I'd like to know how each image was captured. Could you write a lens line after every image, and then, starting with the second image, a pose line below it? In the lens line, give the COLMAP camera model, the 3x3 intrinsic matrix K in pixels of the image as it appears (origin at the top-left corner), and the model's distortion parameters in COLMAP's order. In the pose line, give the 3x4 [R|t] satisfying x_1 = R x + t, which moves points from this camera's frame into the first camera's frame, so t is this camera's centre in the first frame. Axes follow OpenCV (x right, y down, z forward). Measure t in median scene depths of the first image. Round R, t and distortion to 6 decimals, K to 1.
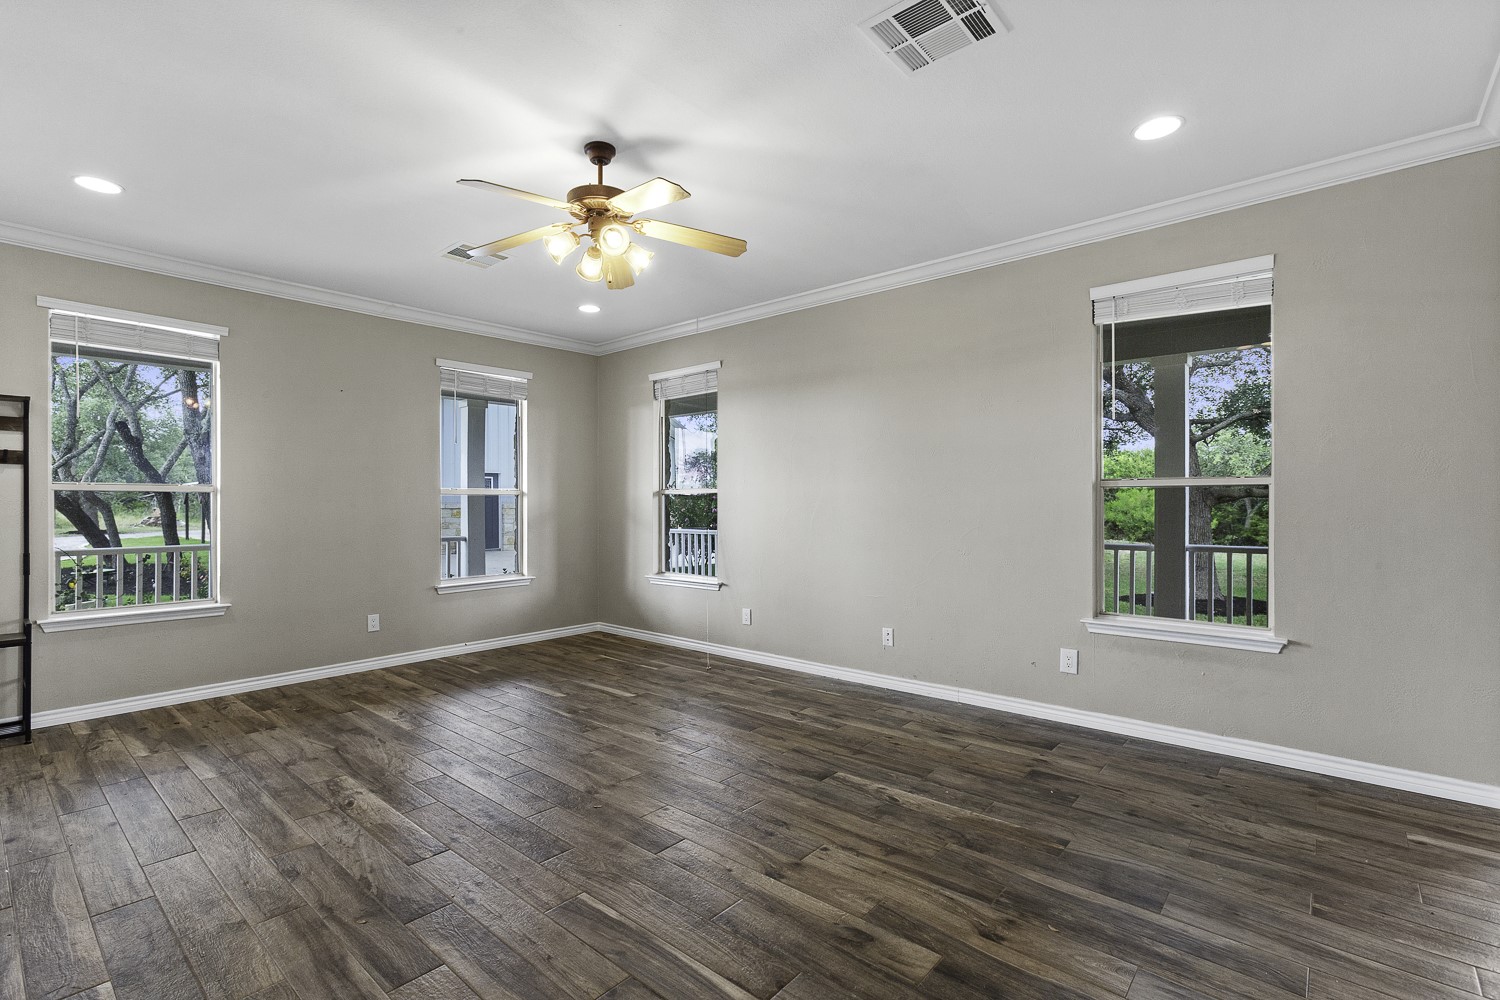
lens RADIAL K [[676.7, 0, 752.6], [0, 676.7, 506.9], [0, 0, 1]] dist [-0.001348, 0.000767]
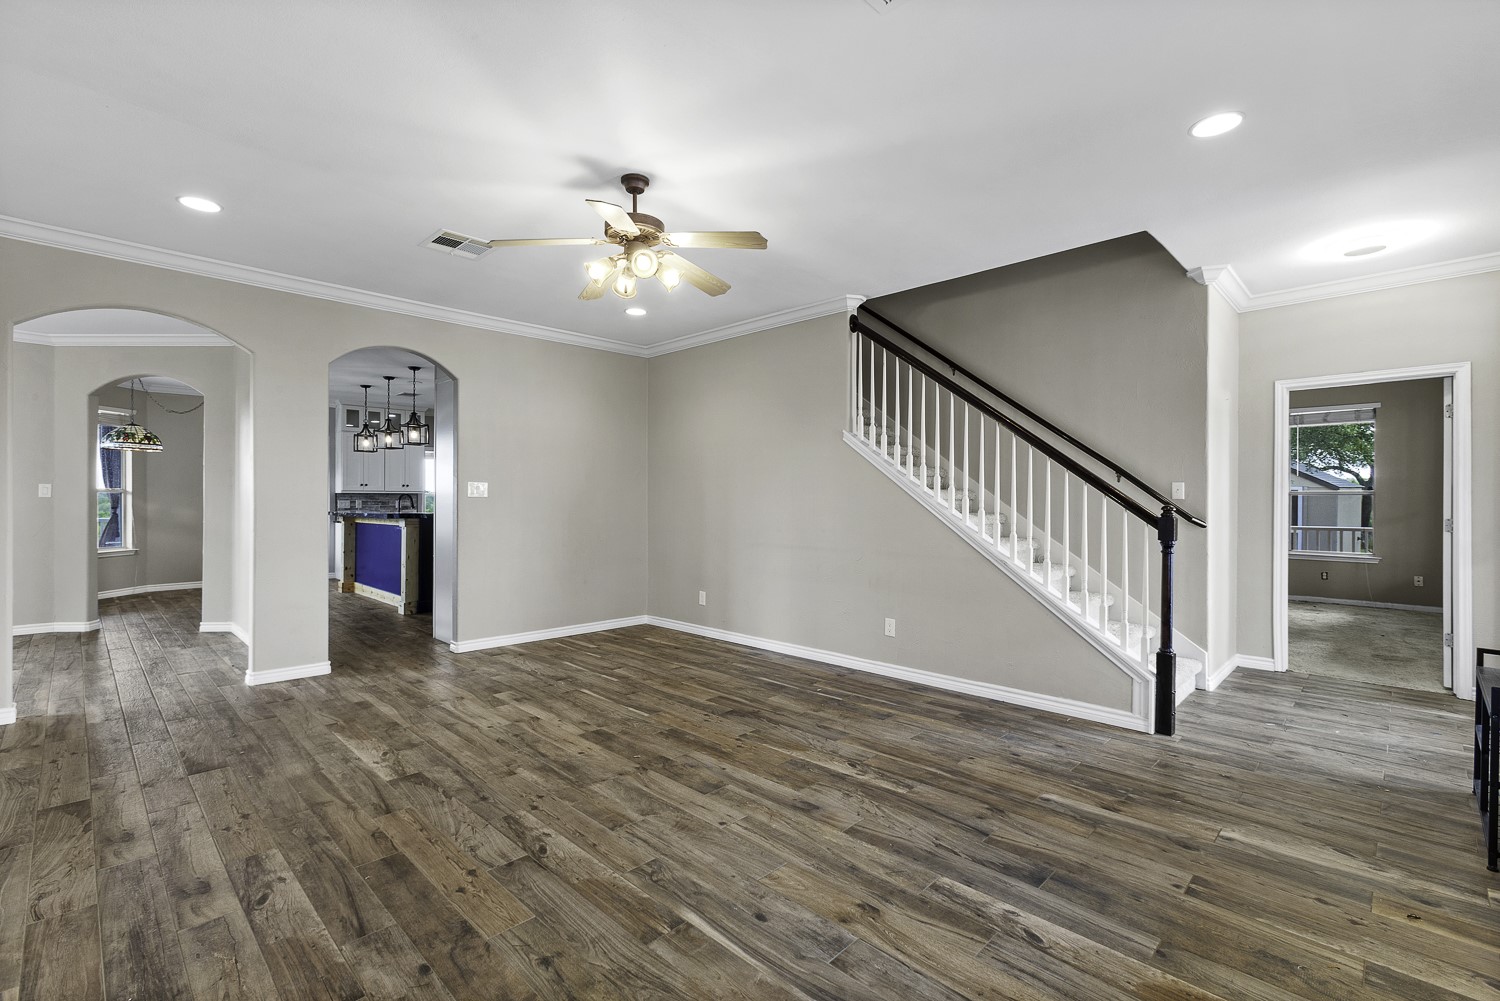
lens RADIAL K [[676.7, 0, 745.6], [0, 676.7, 502.3], [0, 0, 1]] dist [-0.001348, 0.000767]
pose [[-0.996770, -0.003726, 0.080223, -0.469812], [-0.003011, 0.999955, 0.009026, -0.009338], [-0.080253, 0.008756, -0.996736, 1.982742]]
